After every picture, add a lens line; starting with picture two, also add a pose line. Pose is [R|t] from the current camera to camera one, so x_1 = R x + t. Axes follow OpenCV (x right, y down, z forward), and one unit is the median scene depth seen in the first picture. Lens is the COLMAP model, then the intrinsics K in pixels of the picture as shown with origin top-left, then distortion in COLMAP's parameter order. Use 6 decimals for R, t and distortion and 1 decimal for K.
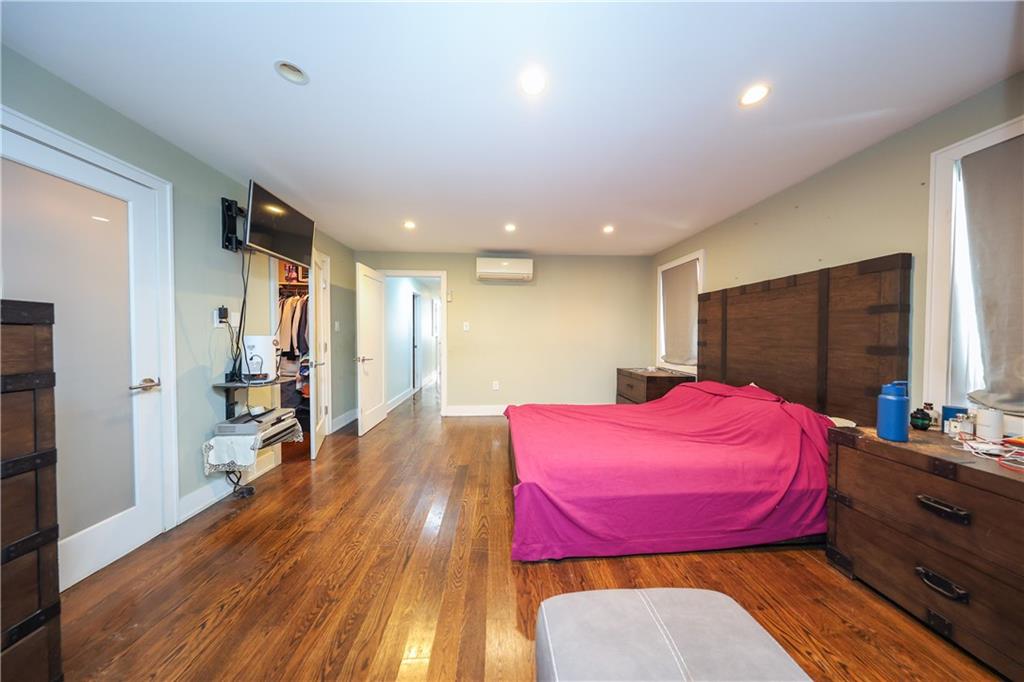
lens RADIAL K [[295.4, 0, 512.0], [0, 295.4, 341.0], [0, 0, 1]] dist [-0.000584, -0.000113]
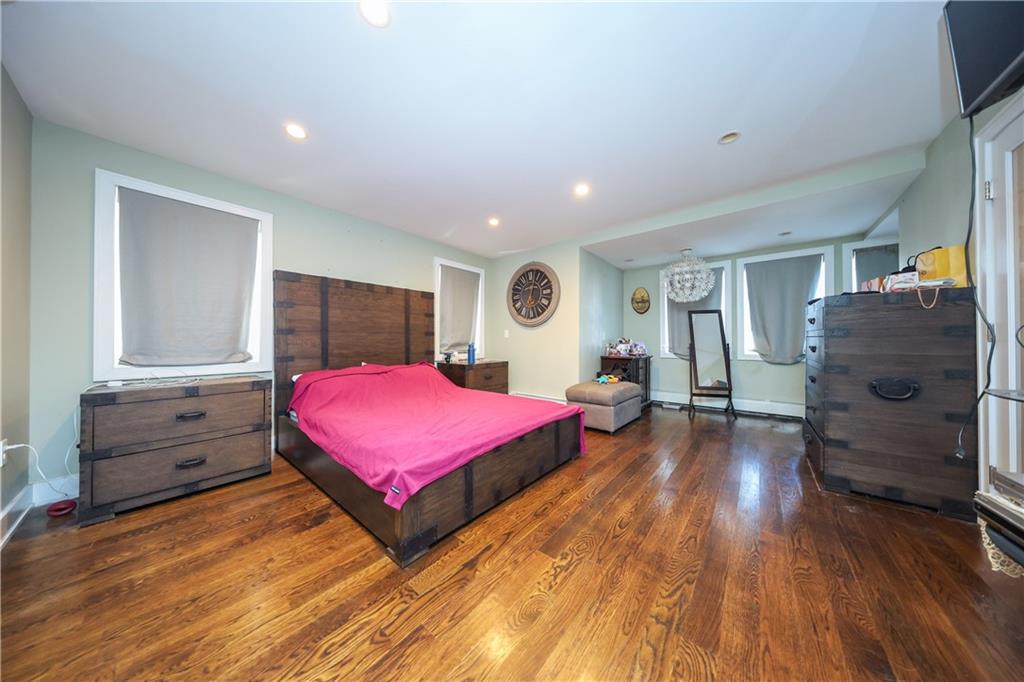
lens RADIAL K [[295.4, 0, 512.0], [0, 295.4, 341.0], [0, 0, 1]] dist [-0.000584, -0.000113]
pose [[-0.732073, -0.000598, 0.681226, -0.515100], [0.018976, 0.999594, 0.021269, 0.039729], [-0.680962, 0.028498, -0.731764, 1.543228]]
